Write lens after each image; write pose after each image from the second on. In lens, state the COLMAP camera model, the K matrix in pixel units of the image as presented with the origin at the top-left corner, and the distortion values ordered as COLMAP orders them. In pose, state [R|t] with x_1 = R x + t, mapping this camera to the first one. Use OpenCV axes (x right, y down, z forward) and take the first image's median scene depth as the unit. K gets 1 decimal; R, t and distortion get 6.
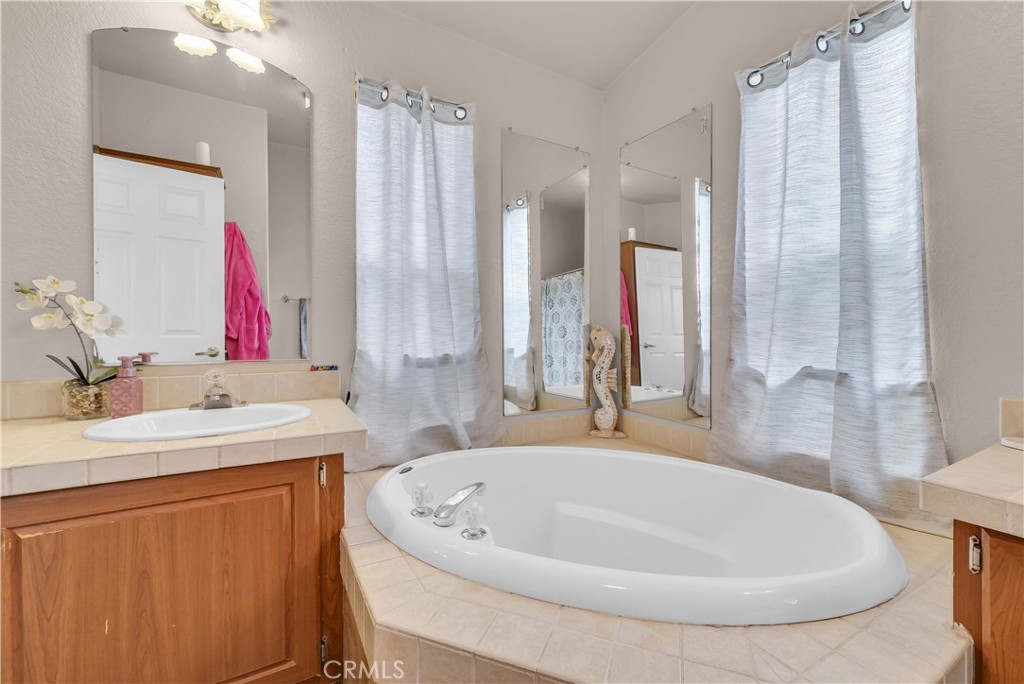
lens RADIAL K [[419.6, 0, 513.7], [0, 419.6, 325.1], [0, 0, 1]] dist [0.006214, -0.000414]
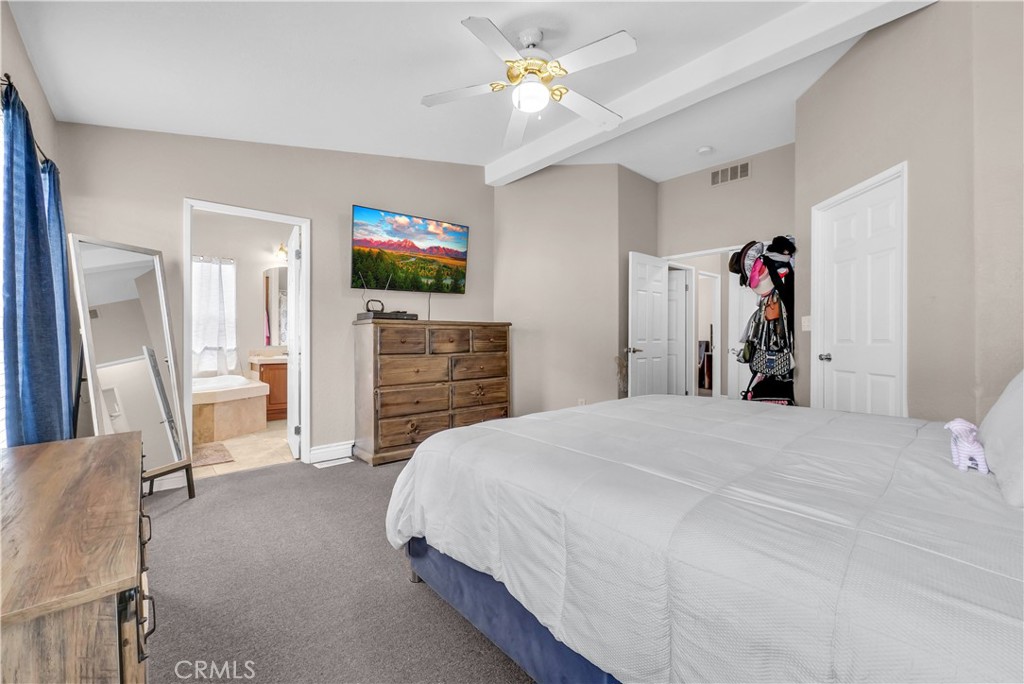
lens RADIAL K [[419.6, 0, 515.5], [0, 419.6, 333.6], [0, 0, 1]] dist [0.006214, -0.000414]
pose [[-0.178882, -0.003161, 0.983866, -3.274714], [-0.016904, 0.999857, 0.000139, -0.055221], [-0.983725, -0.016607, -0.178909, -0.935355]]
